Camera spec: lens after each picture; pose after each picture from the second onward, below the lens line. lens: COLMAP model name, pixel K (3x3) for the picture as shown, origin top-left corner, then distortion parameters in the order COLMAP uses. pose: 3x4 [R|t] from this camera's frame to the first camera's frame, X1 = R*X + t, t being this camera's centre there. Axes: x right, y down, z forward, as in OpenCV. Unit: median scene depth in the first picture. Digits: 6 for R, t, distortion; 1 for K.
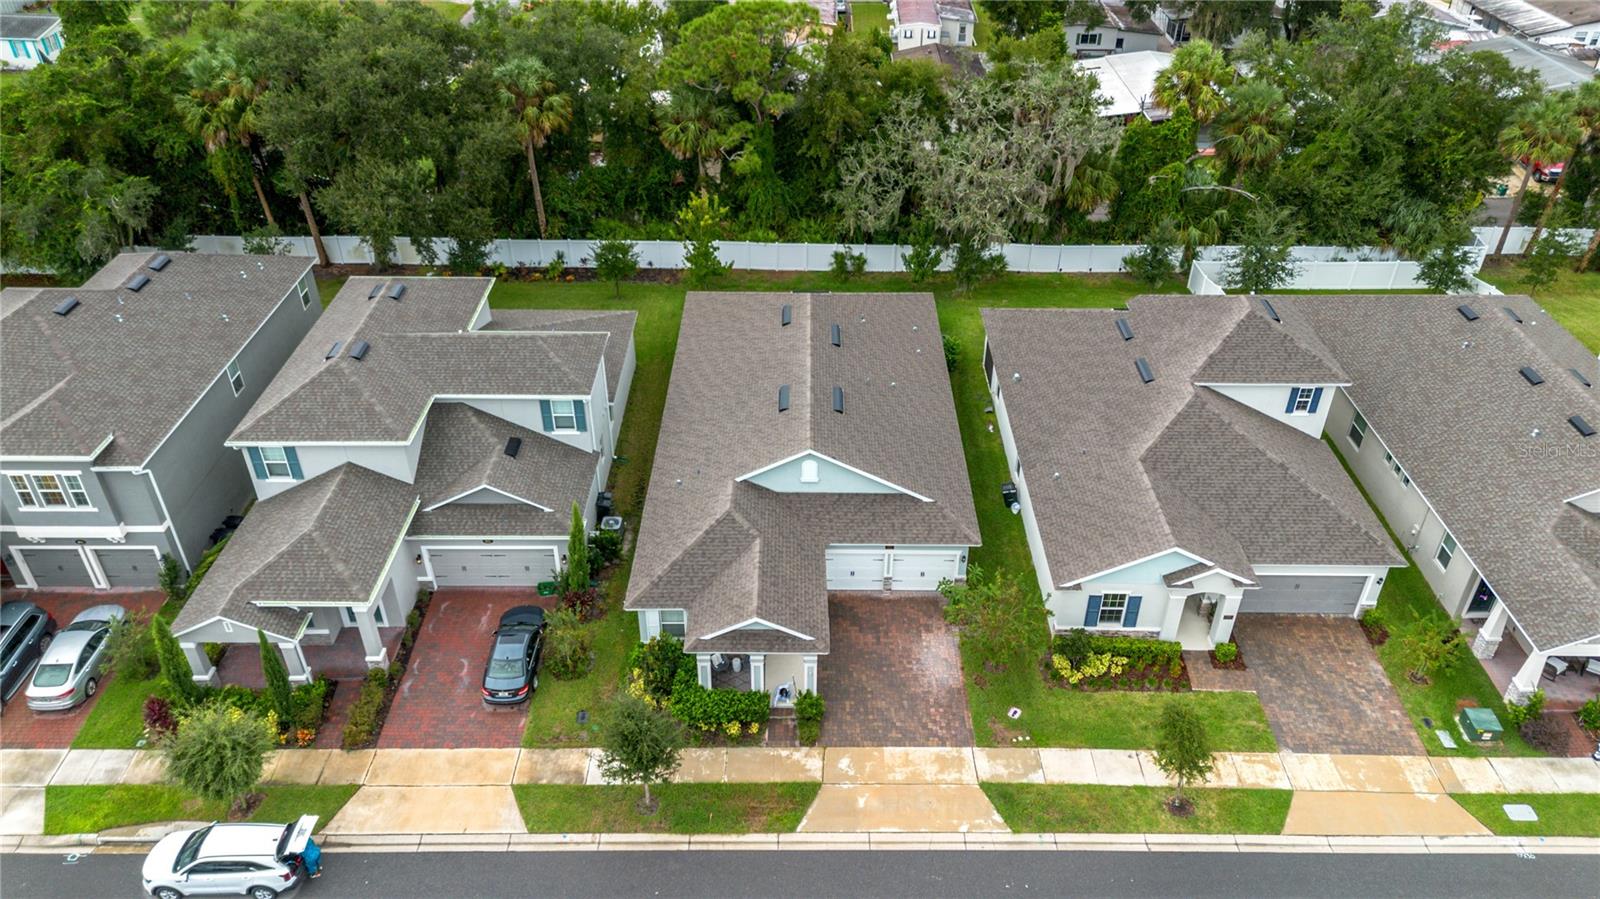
lens RADIAL K [[1125.0, 0, 800.0], [0, 1125.0, 449.5], [0, 0, 1]] dist [0.038964, 0.001236]
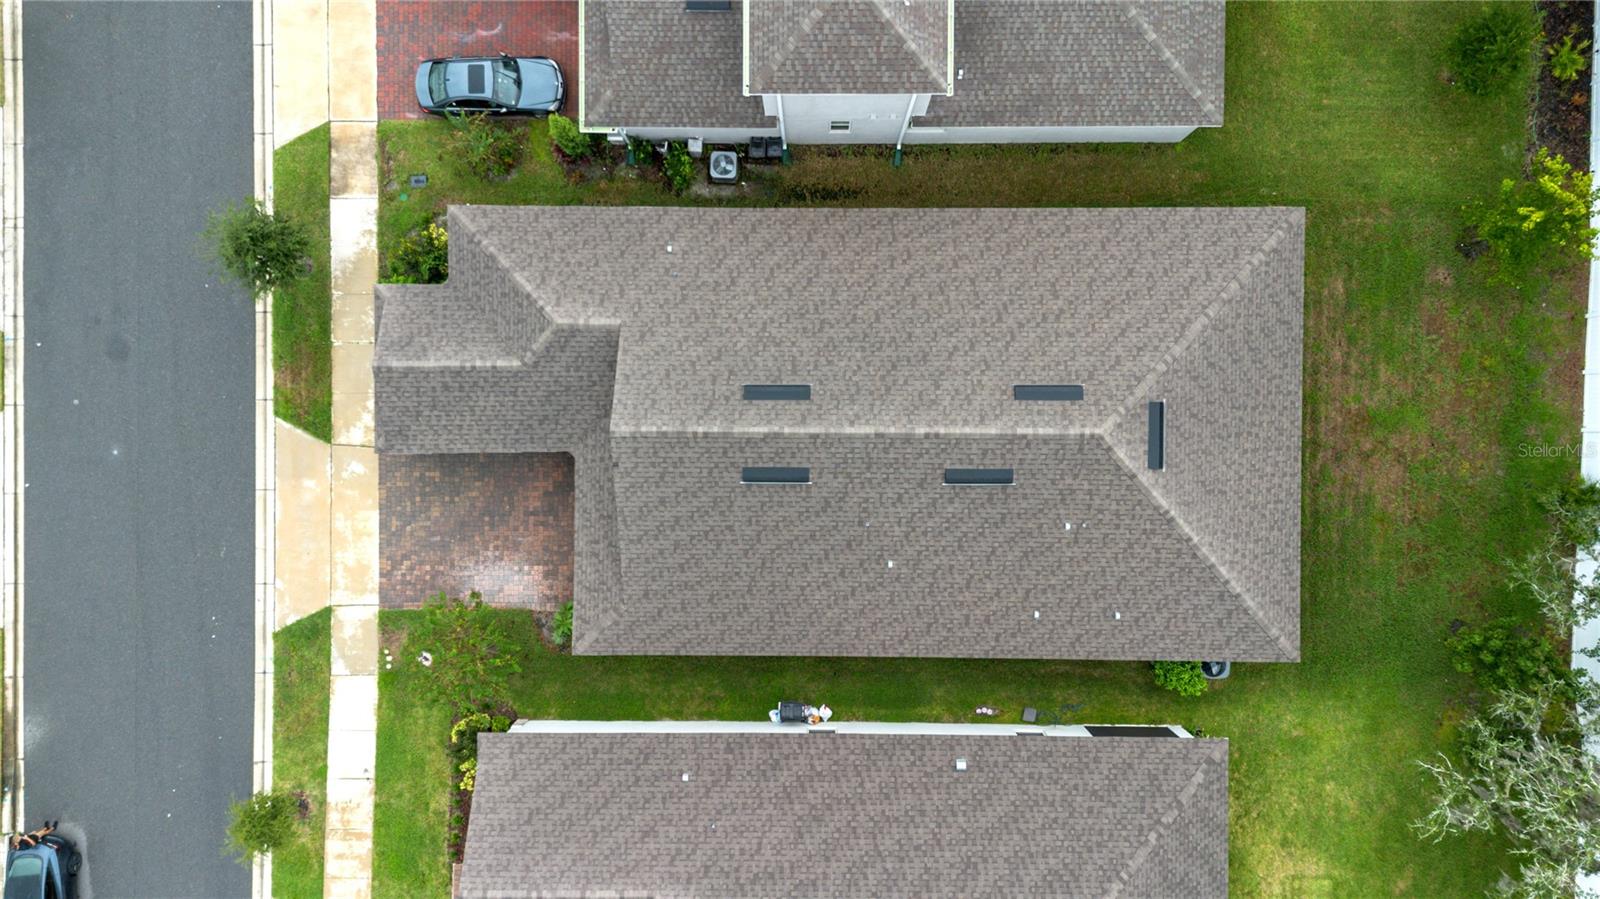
lens RADIAL K [[1125.0, 0, 800.0], [0, 1125.0, 449.5], [0, 0, 1]] dist [0.038964, 0.001236]
pose [[0.002139, 0.999955, 0.009199, 0.016014], [-0.556786, -0.006451, 0.830631, -0.728823], [0.830653, -0.006899, 0.556748, 0.790238]]
